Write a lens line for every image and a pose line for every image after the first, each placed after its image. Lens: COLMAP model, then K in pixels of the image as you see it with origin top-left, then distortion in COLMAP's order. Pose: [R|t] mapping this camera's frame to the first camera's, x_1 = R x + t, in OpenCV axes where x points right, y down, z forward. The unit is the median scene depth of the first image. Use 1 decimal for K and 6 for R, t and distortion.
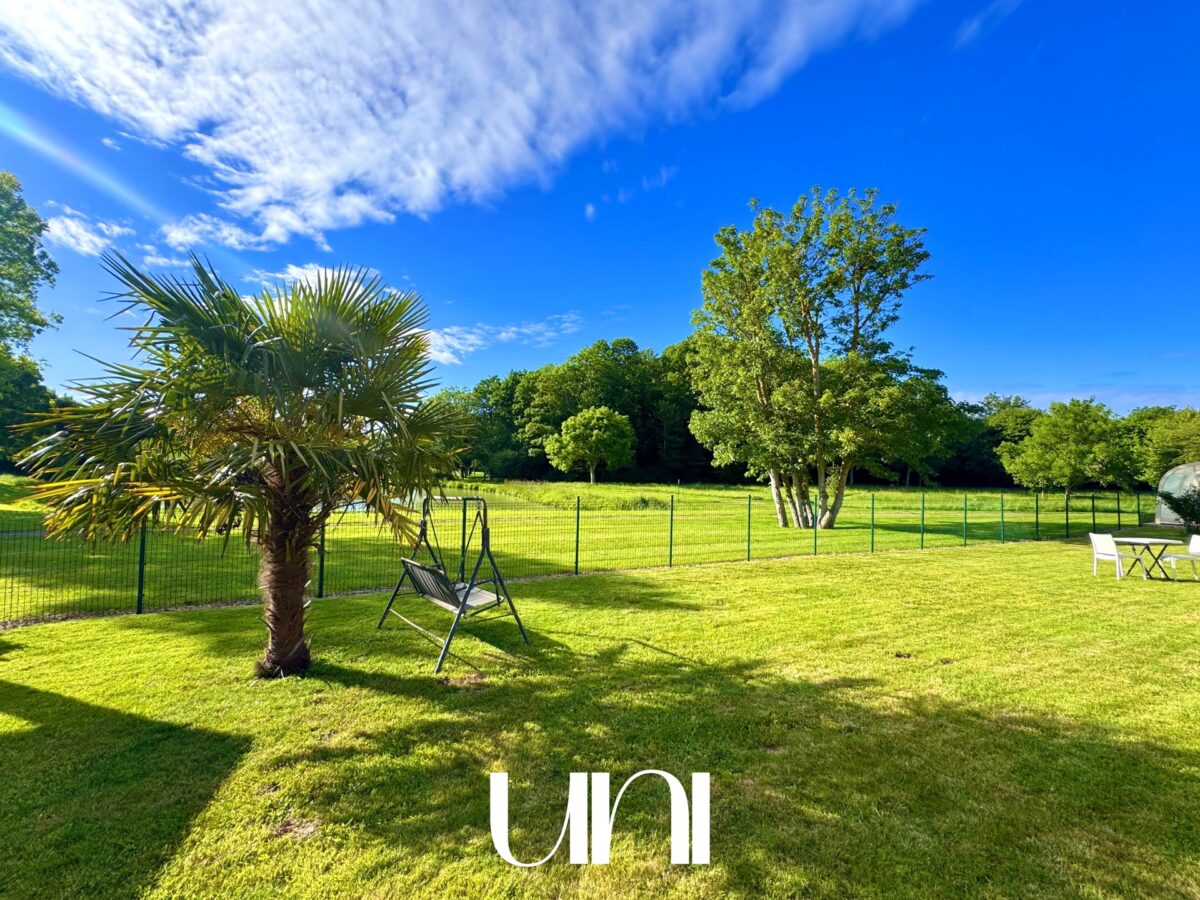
lens RADIAL K [[481.8, 0, 598.3], [0, 481.8, 454.6], [0, 0, 1]] dist [-0.004244, 0.000920]
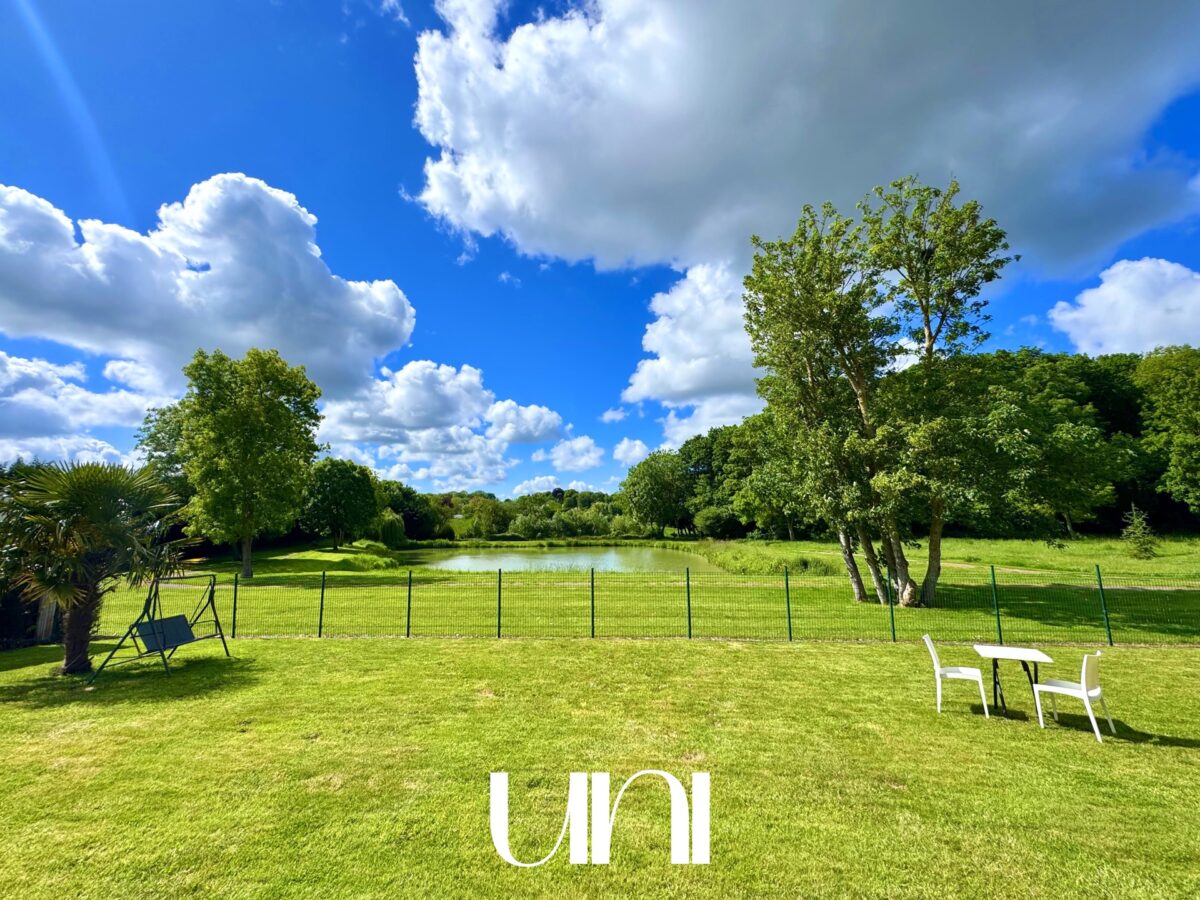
lens RADIAL K [[481.8, 0, 600.4], [0, 481.8, 453.0], [0, 0, 1]] dist [-0.004244, 0.000920]
pose [[0.871764, -0.103845, -0.478794, 0.473322], [0.046132, 0.990335, -0.130797, -0.008747], [0.487749, 0.091937, 0.868129, 0.084402]]
